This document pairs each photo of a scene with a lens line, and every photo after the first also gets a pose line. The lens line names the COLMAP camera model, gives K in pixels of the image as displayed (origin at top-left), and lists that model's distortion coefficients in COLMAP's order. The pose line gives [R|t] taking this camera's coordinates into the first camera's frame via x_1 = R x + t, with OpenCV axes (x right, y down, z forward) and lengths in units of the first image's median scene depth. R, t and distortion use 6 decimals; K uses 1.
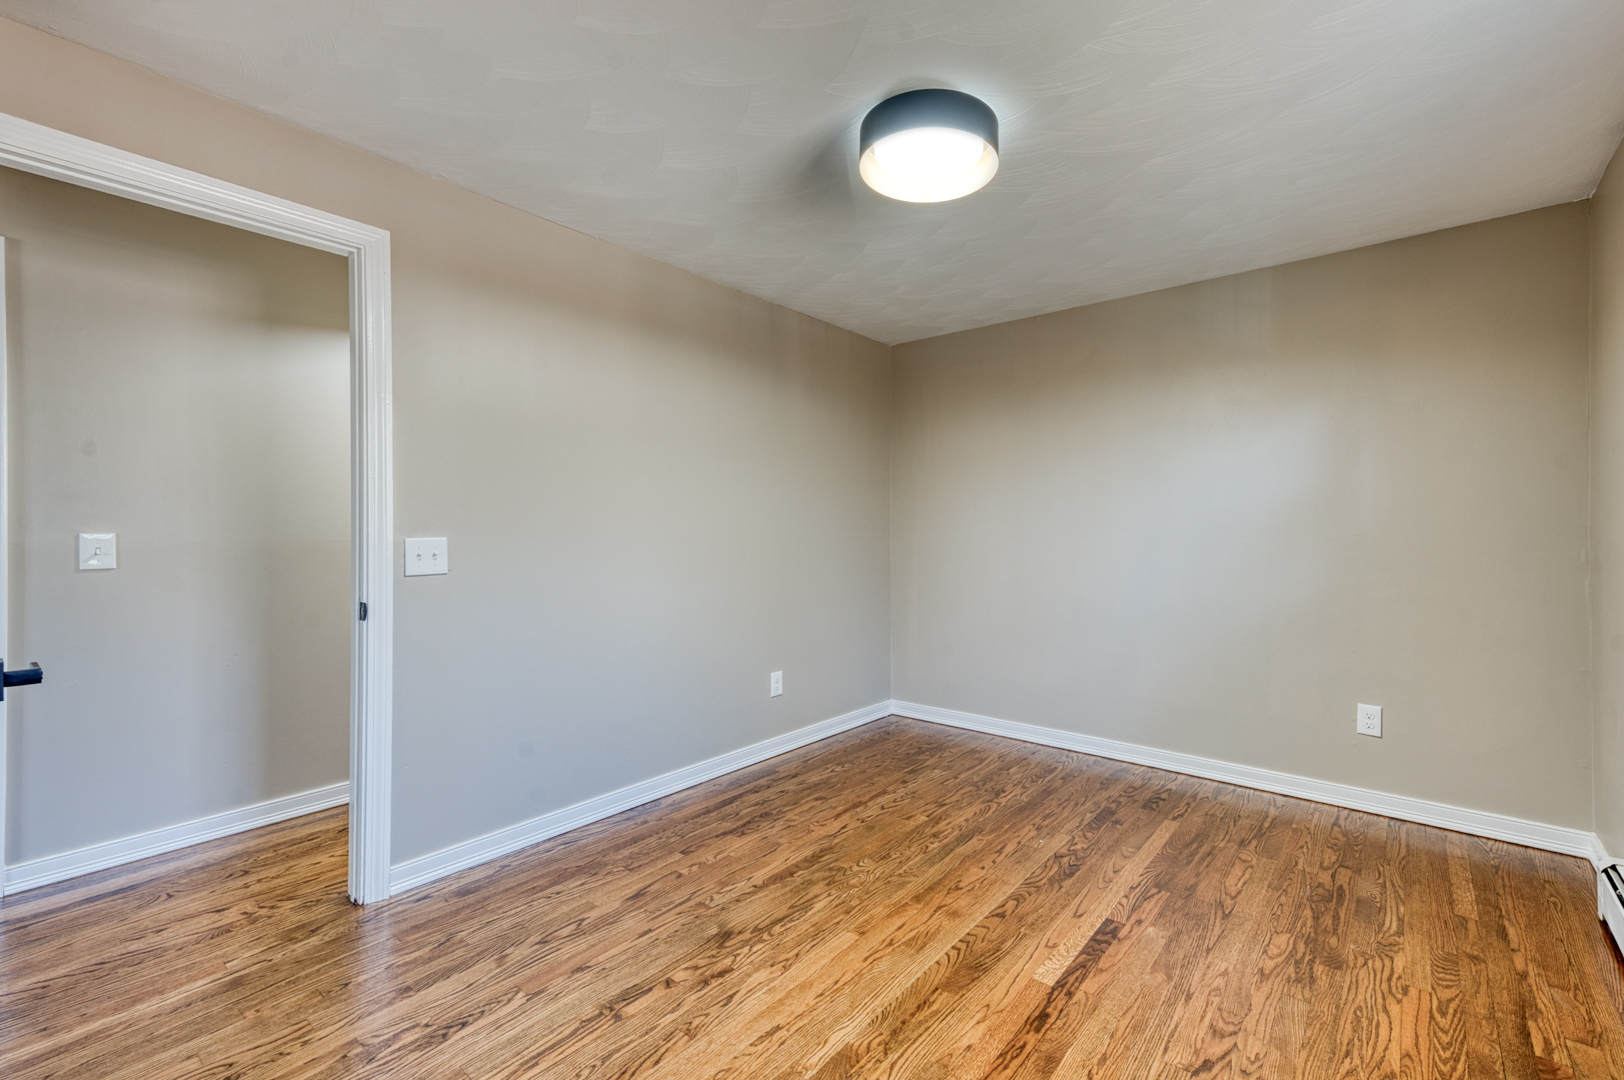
lens RADIAL K [[663.3, 0, 813.8], [0, 663.3, 528.9], [0, 0, 1]] dist [0.038439, -0.000596]
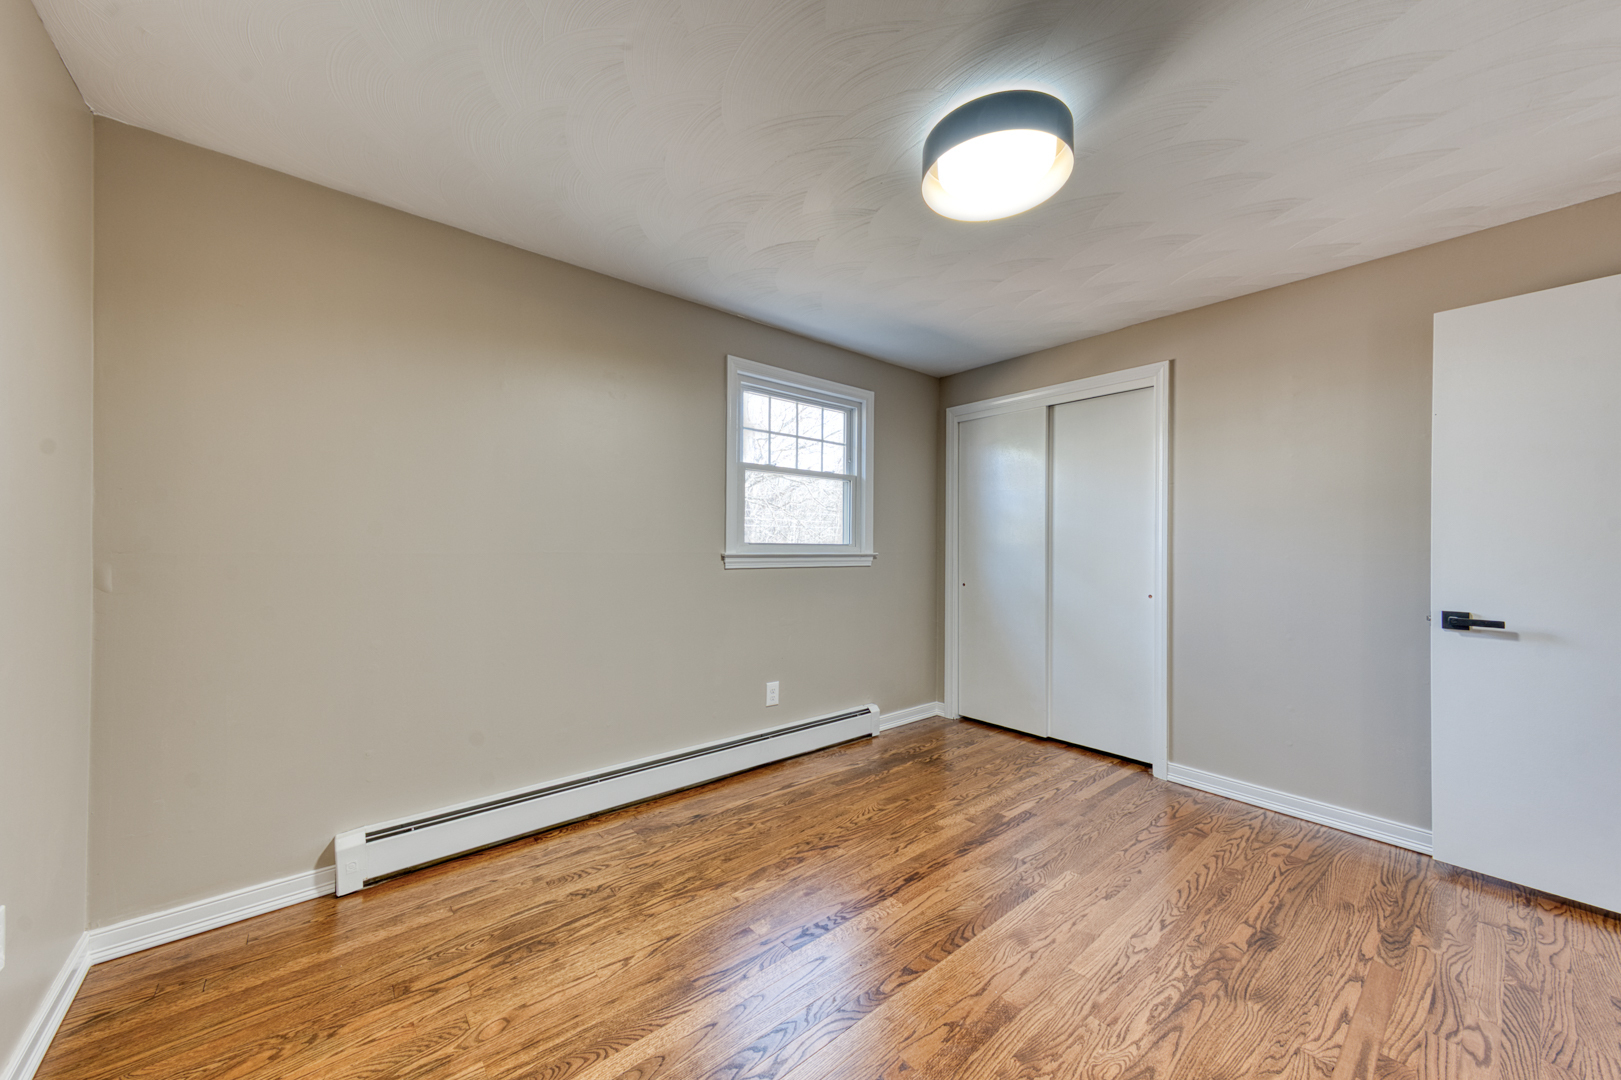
lens RADIAL K [[597.5, 0, 800.5], [0, 597.5, 532.9], [0, 0, 1]] dist [0.013672, -0.000090]
pose [[-0.990124, -0.004081, 0.140134, 0.326685], [-0.007088, 0.999755, -0.020967, 0.019700], [-0.140014, -0.021753, -0.989911, 1.920151]]
